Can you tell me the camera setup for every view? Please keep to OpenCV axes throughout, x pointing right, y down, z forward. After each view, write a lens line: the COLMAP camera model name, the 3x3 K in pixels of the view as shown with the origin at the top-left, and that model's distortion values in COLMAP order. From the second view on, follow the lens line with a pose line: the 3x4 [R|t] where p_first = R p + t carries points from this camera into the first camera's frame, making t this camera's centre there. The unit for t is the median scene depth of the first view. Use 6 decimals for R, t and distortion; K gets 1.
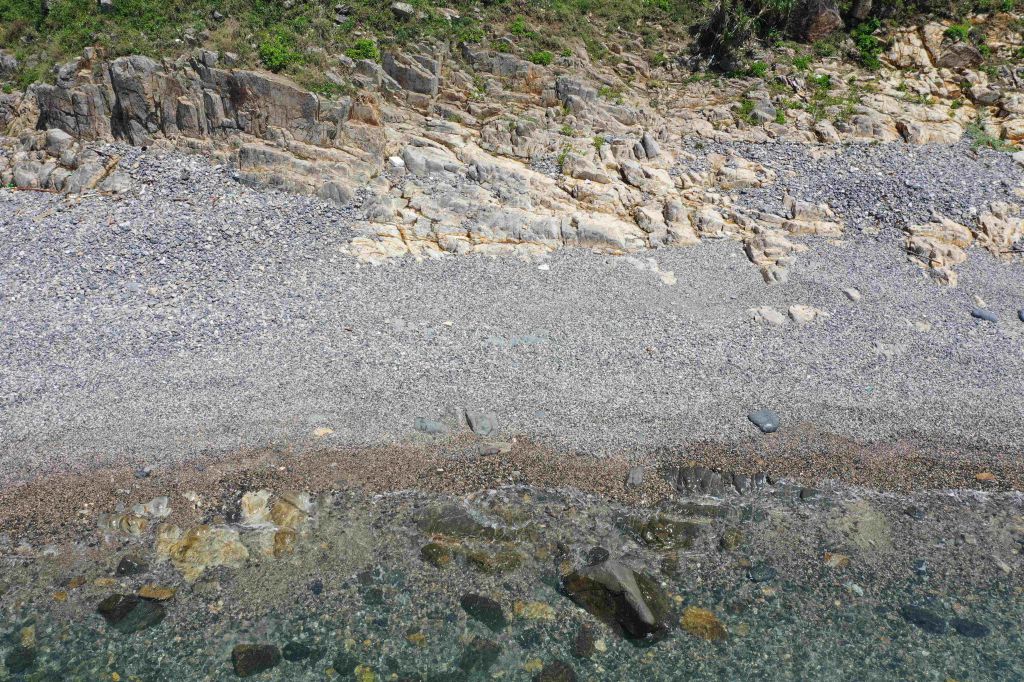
lens RADIAL K [[832.2, 0, 506.6], [0, 832.2, 322.2], [0, 0, 1]] dist [0.030284, 0.003722]
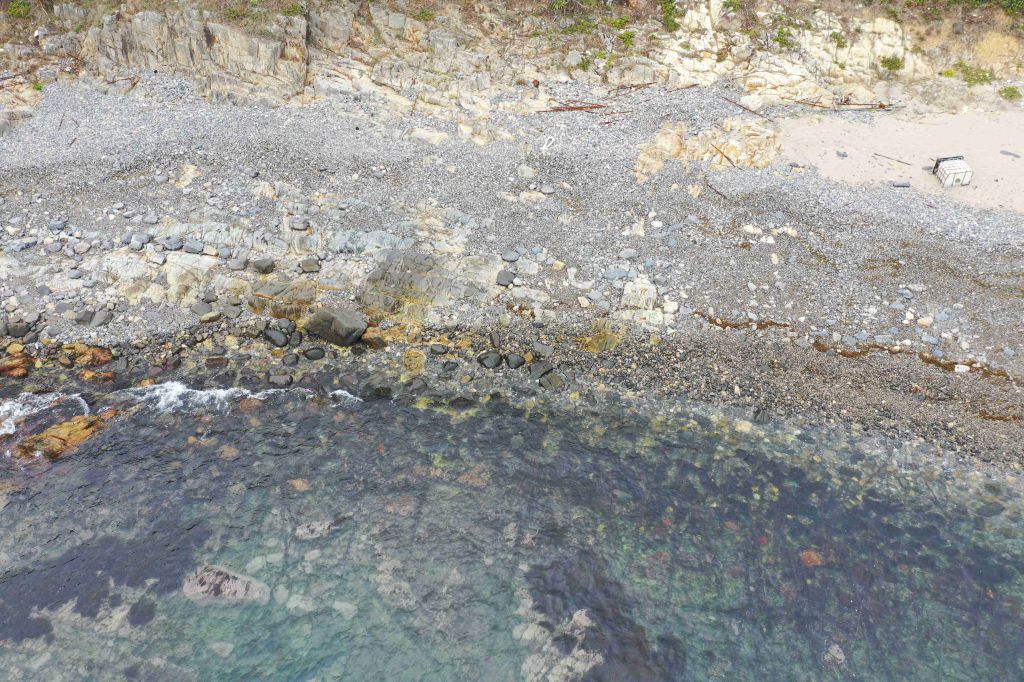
lens RADIAL K [[832.2, 0, 508.1], [0, 832.2, 327.2], [0, 0, 1]] dist [0.030284, 0.003722]
pose [[0.986275, 0.078132, -0.145451, 0.440345], [-0.064629, 0.993343, 0.095359, 0.068576], [0.151933, -0.084650, 0.984759, -0.442969]]
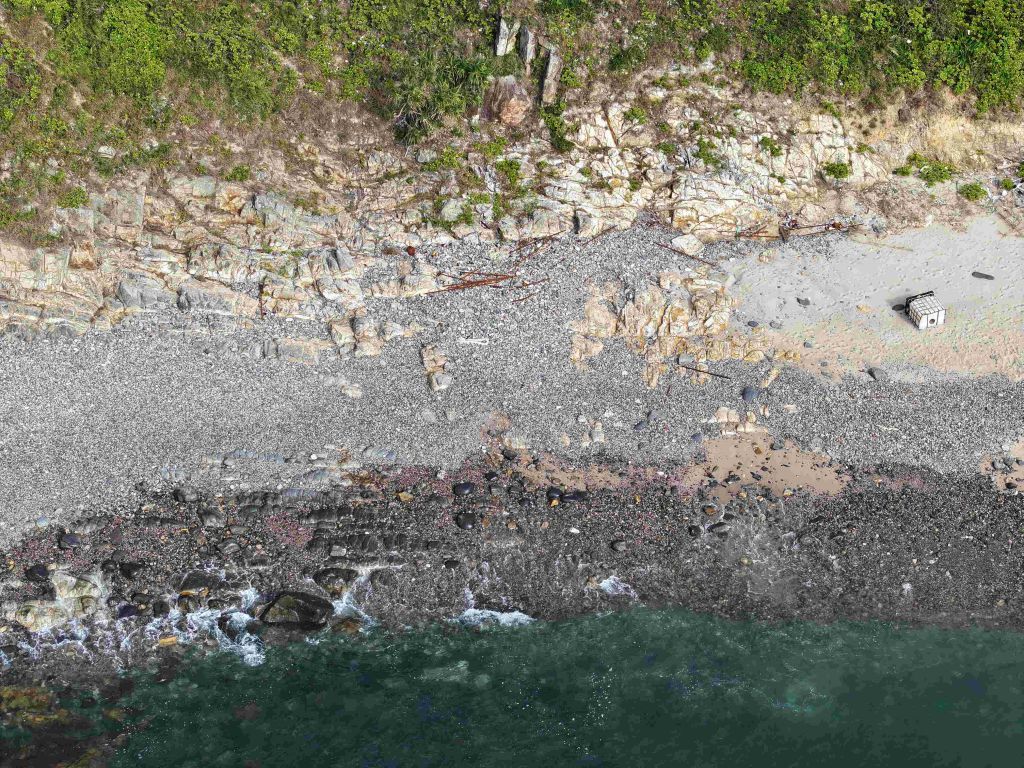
lens RADIAL K [[2303.7, 0, 512.3], [0, 2303.7, 381.9], [0, 0, 1]] dist [0.008402, 0.000000]
pose [[0.990948, -0.083331, 0.105255, 0.057431], [0.079035, 0.995885, 0.044352, -0.160671], [-0.108518, -0.035631, 0.993456, -1.939246]]
